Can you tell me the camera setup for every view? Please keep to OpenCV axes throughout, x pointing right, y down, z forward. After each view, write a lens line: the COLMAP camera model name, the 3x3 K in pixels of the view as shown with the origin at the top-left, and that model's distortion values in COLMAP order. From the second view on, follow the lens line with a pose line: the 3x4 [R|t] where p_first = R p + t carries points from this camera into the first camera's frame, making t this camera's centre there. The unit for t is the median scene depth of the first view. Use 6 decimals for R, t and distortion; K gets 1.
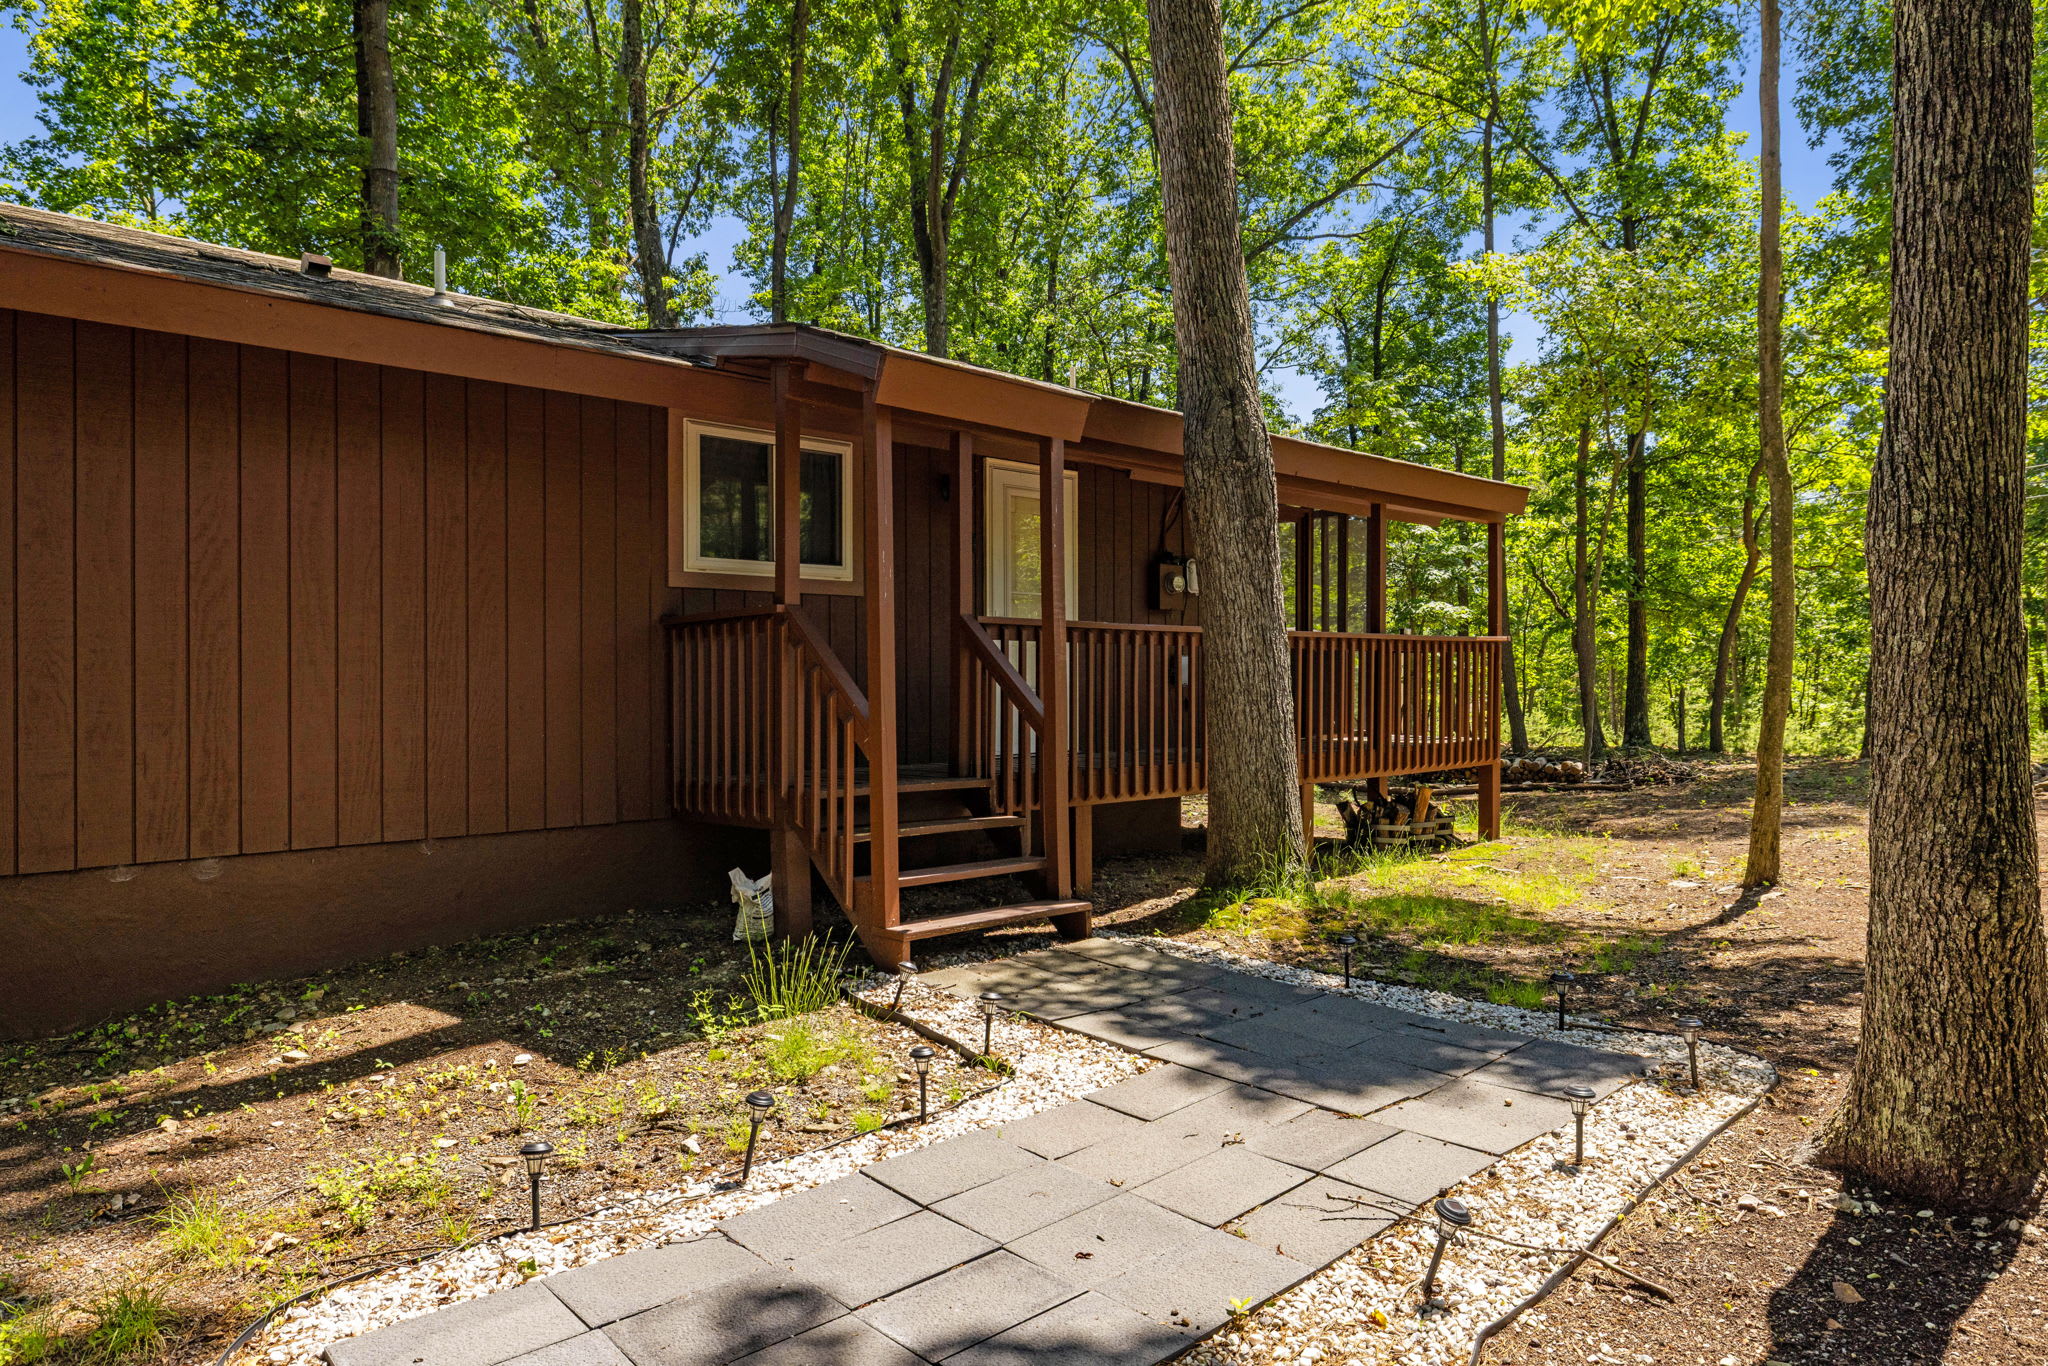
lens RADIAL K [[1200.7, 0, 1012.7], [0, 1200.7, 676.6], [0, 0, 1]] dist [-0.000977, -0.000364]
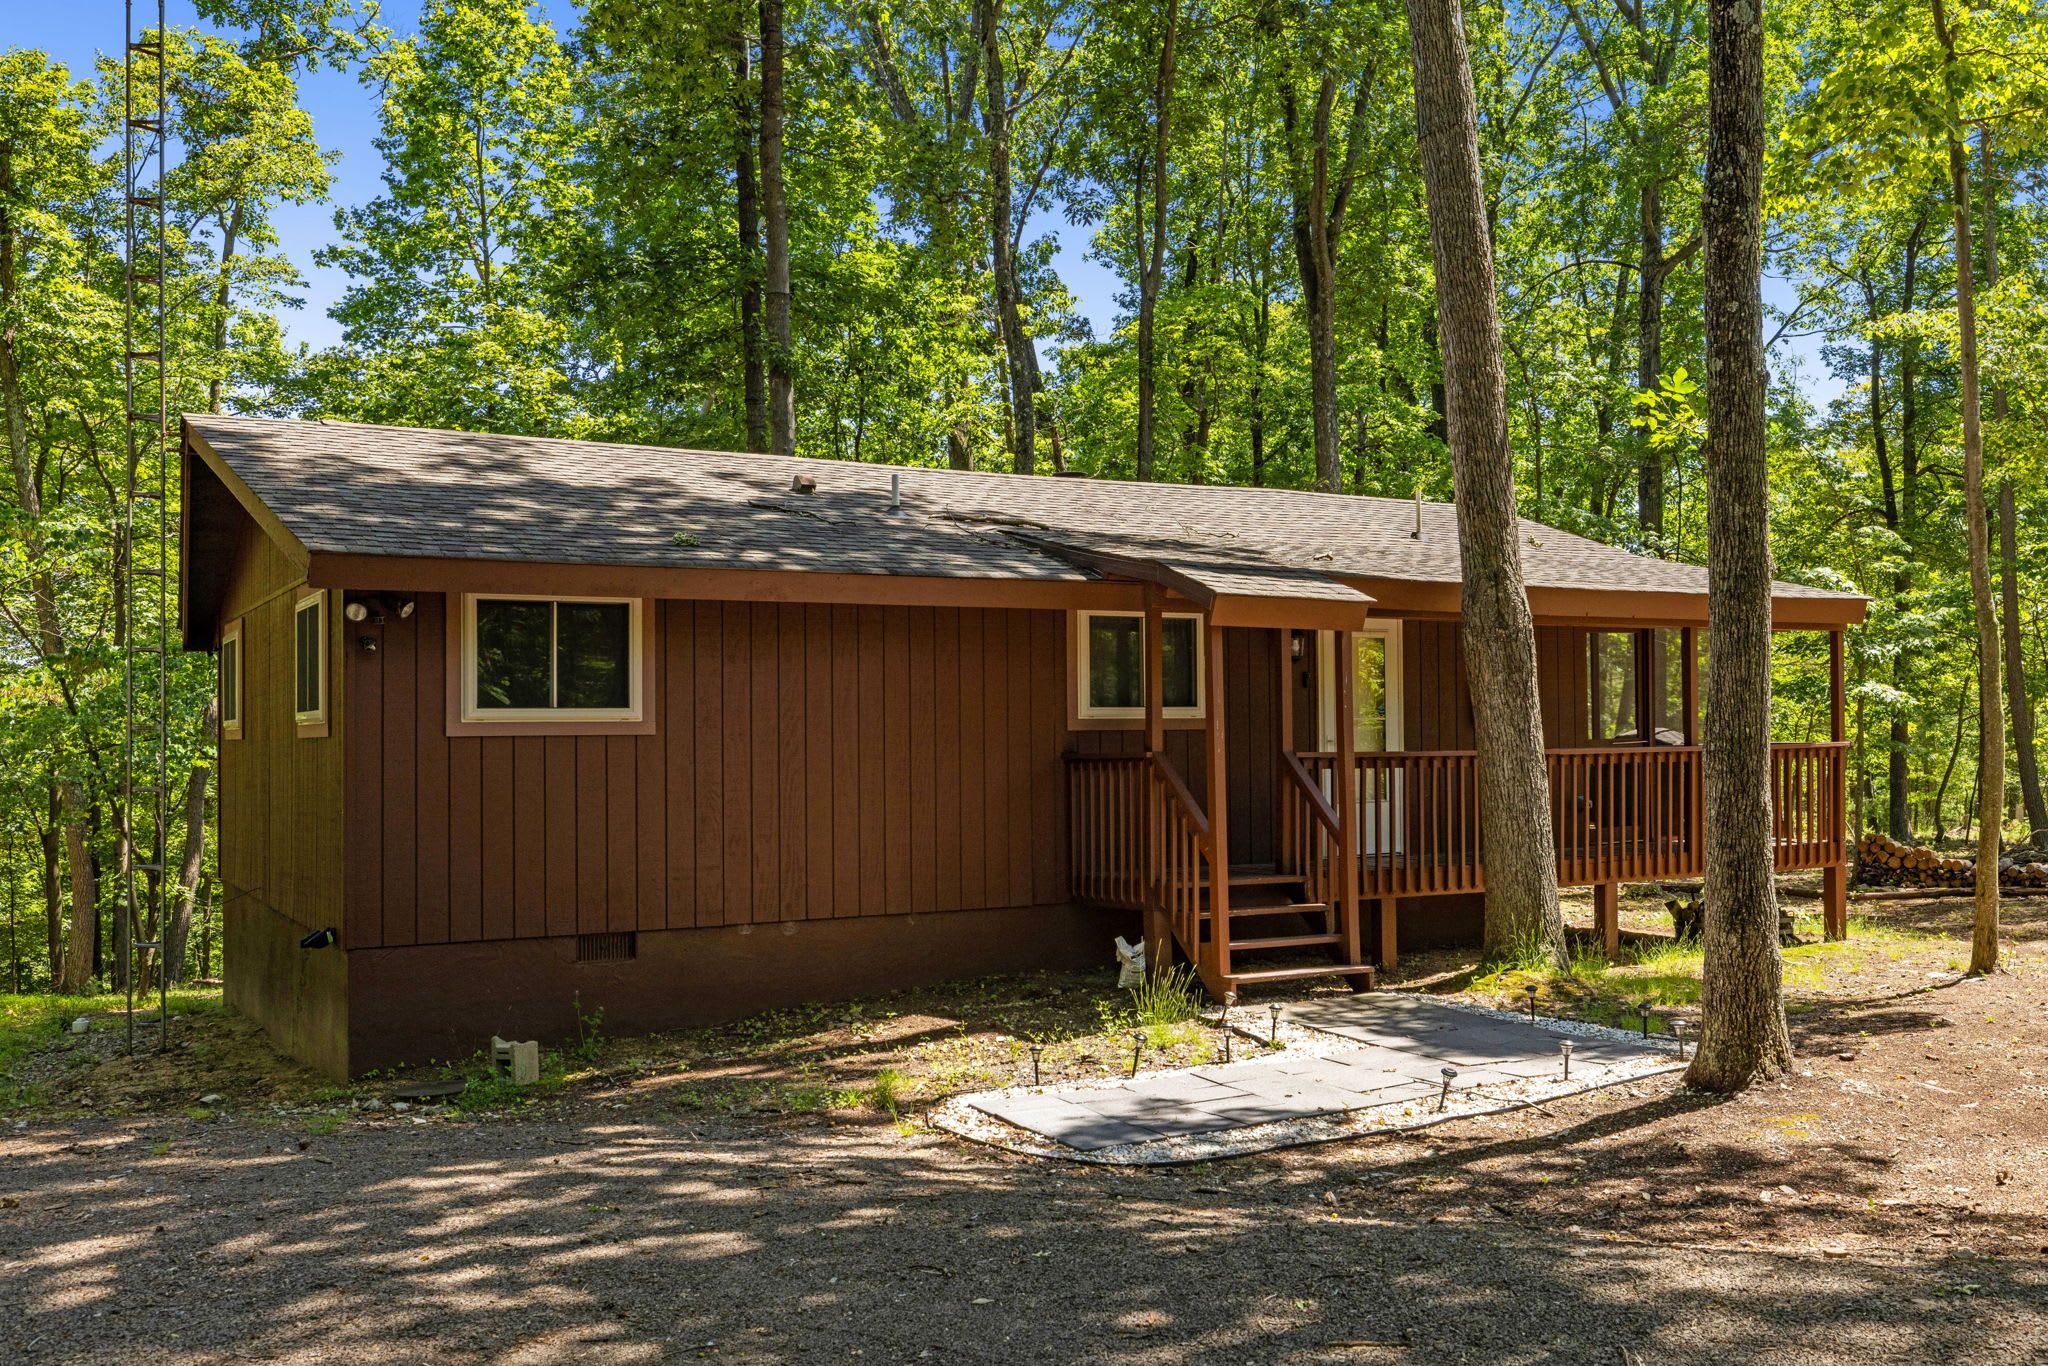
lens RADIAL K [[1650.3, 0, 1176.6], [0, 1650.3, 734.4], [0, 0, 1]] dist [0.001235, -0.000818]
pose [[0.984838, -0.005033, -0.173402, 0.179366], [0.004832, 0.999987, -0.001580, -0.078364], [0.173407, 0.000718, 0.984850, -0.928283]]
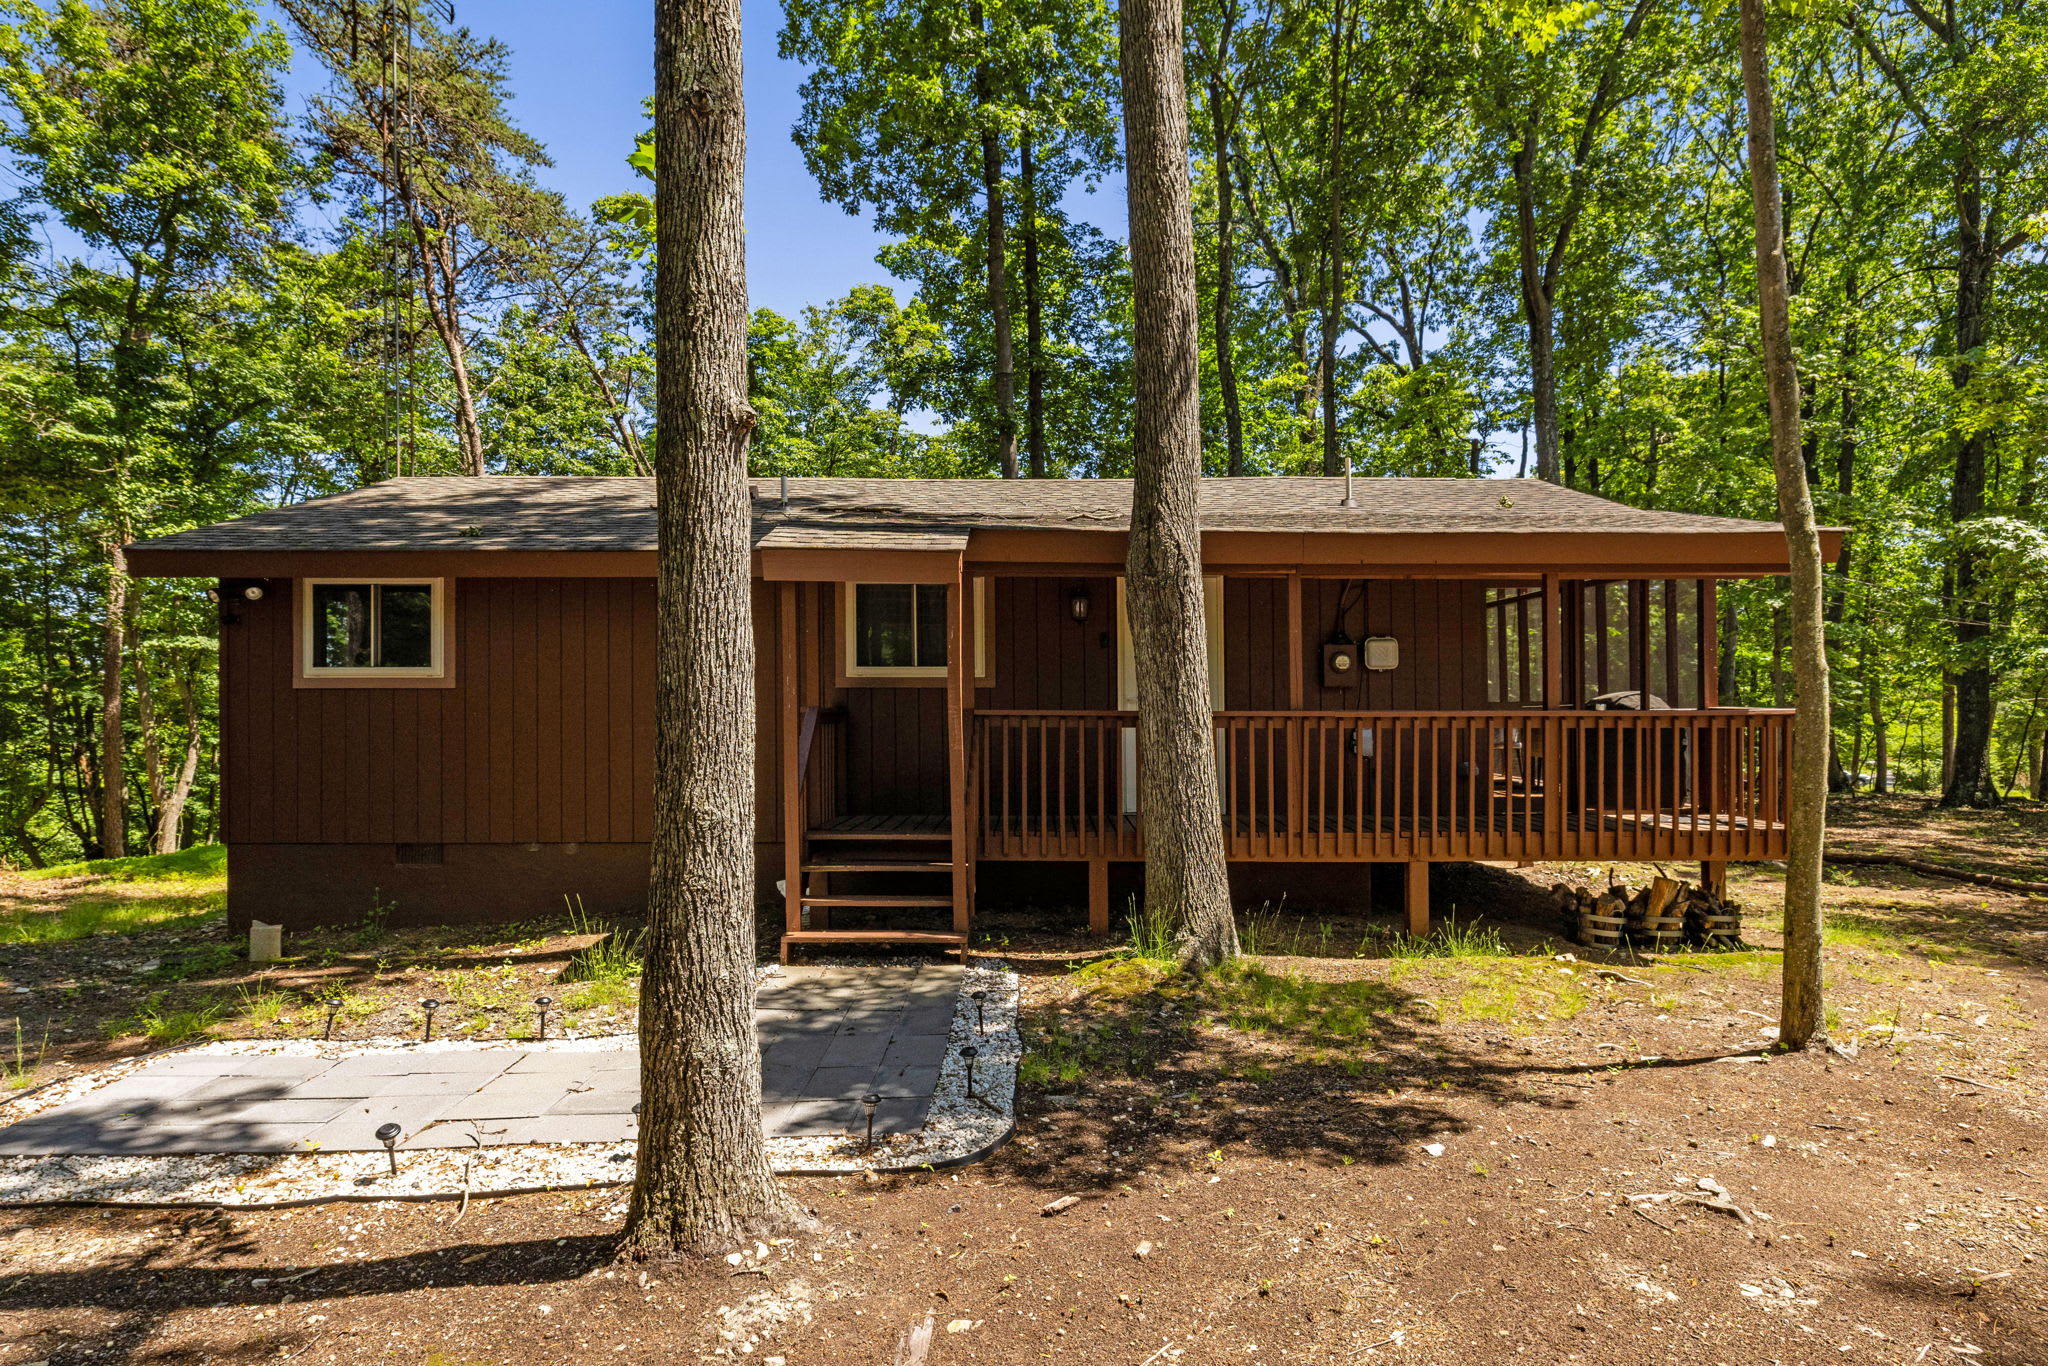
lens RADIAL K [[1036.7, 0, 1071.6], [0, 1036.7, 700.0], [0, 0, 1]] dist [0.002541, 0.000228]
pose [[0.767034, 0.003930, -0.641594, 0.904969], [-0.004737, 0.999989, 0.000462, -0.072235], [0.641588, 0.002684, 0.767044, 0.223579]]
